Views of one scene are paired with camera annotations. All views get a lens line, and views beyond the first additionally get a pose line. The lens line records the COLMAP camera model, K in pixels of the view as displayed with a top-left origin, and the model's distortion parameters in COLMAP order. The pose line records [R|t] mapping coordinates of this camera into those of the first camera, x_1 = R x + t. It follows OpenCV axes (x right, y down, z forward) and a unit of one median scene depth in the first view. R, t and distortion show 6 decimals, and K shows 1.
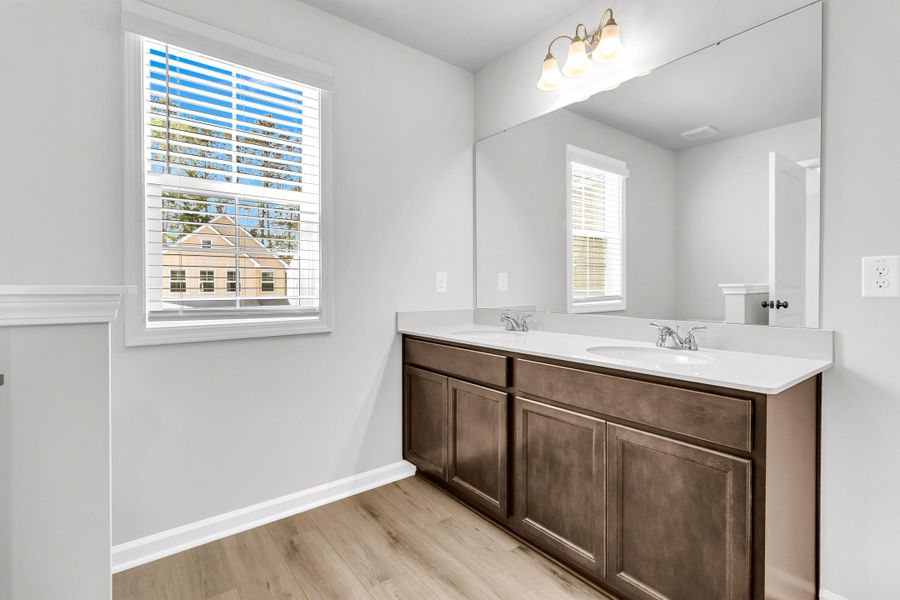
lens RADIAL K [[424.1, 0, 452.2], [0, 424.1, 288.9], [0, 0, 1]] dist [0.001376, 0.000613]
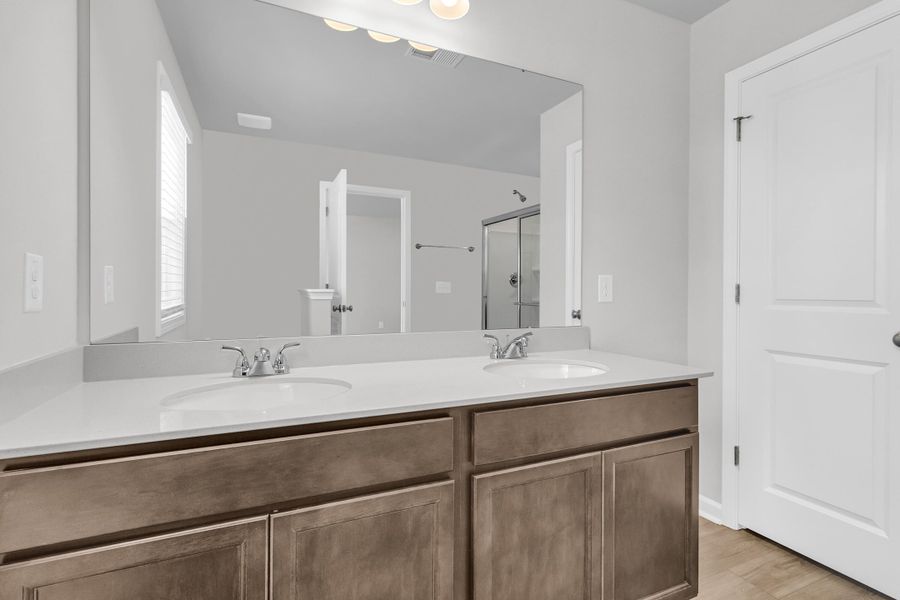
lens RADIAL K [[424.1, 0, 452.2], [0, 424.1, 288.9], [0, 0, 1]] dist [0.001376, 0.000613]
pose [[0.234712, 0.008311, 0.972030, -0.483737], [0.000946, 0.999961, -0.008778, -0.010718], [-0.972065, 0.002980, 0.234695, 0.953173]]
